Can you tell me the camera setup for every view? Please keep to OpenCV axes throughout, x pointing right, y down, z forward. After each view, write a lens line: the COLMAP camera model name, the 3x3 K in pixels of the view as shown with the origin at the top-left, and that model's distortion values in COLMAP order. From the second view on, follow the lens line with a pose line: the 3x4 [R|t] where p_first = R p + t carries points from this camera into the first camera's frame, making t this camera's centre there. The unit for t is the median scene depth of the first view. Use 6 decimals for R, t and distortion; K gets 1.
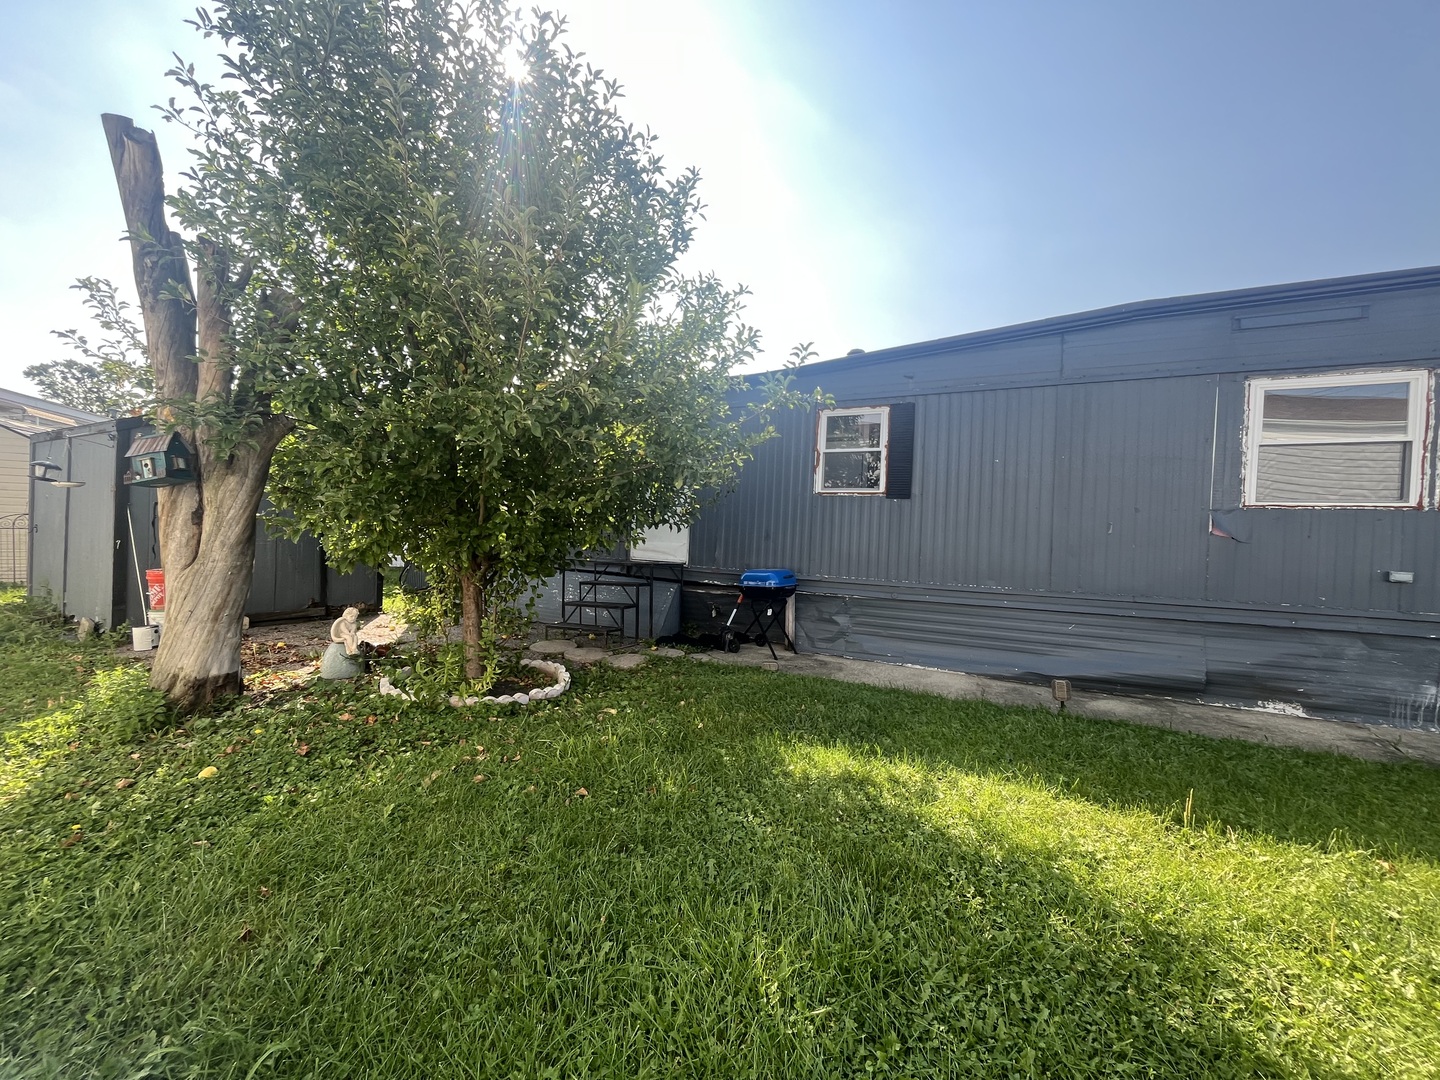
lens RADIAL K [[584.3, 0, 721.6], [0, 584.3, 537.5], [0, 0, 1]] dist [-0.007097, -0.000438]
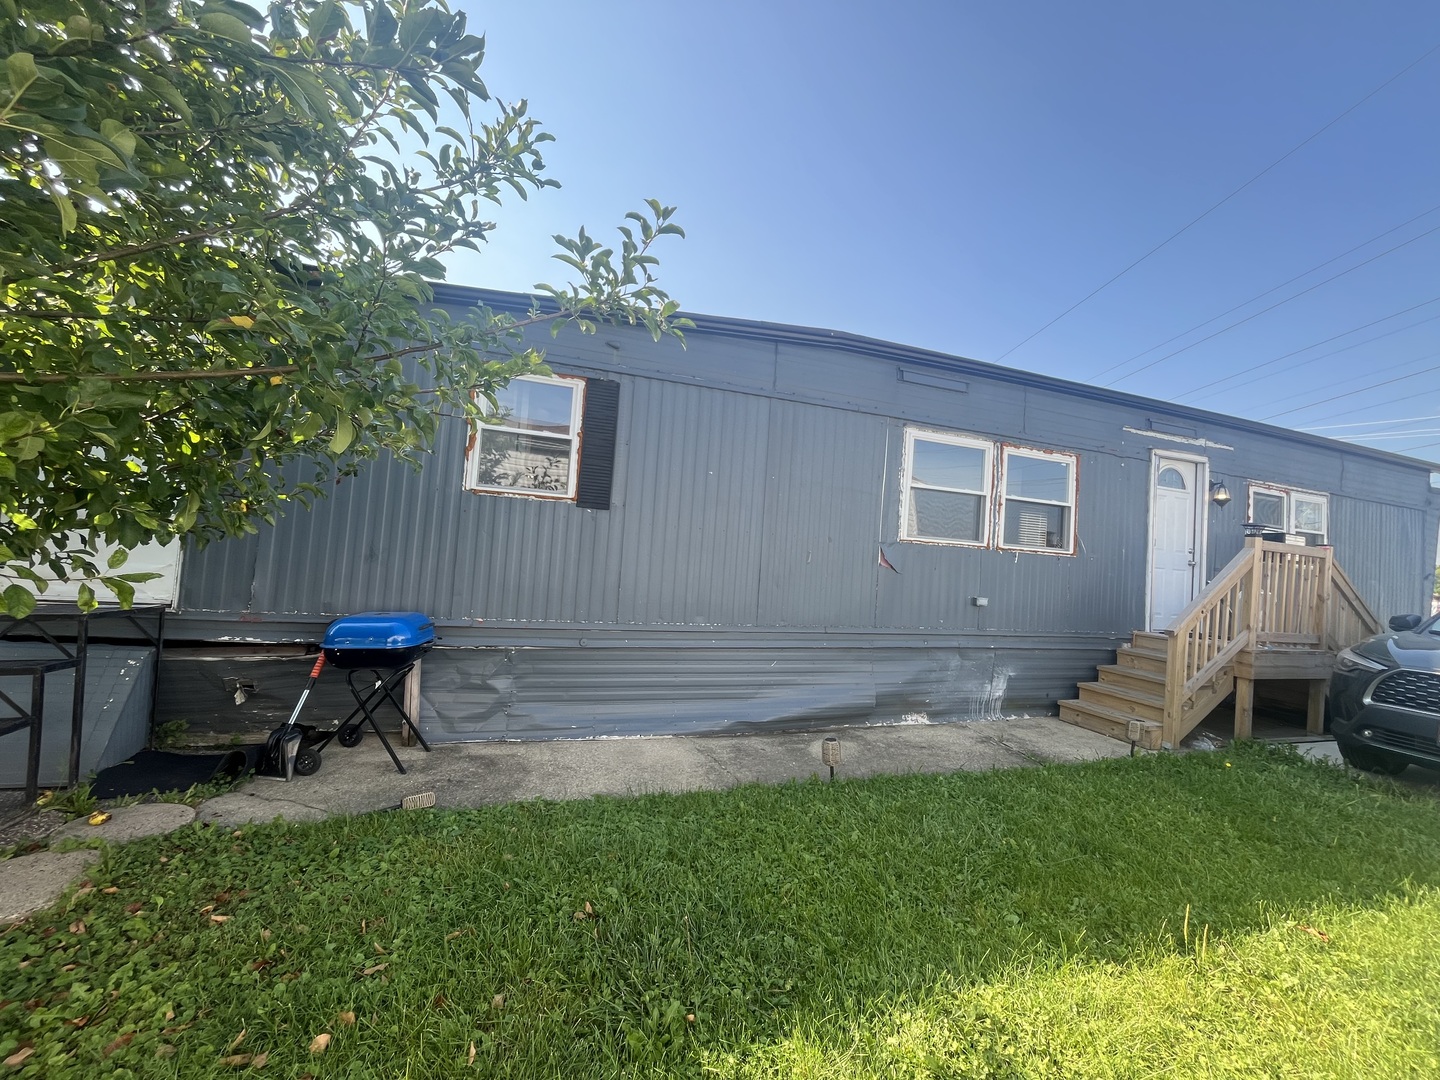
lens RADIAL K [[584.3, 0, 718.6], [0, 584.3, 537.4], [0, 0, 1]] dist [-0.007097, -0.000438]
pose [[0.696692, 0.035056, 0.716513, -0.112097], [-0.032372, 0.999324, -0.017415, -0.023761], [-0.716639, -0.011062, 0.697356, 0.390114]]
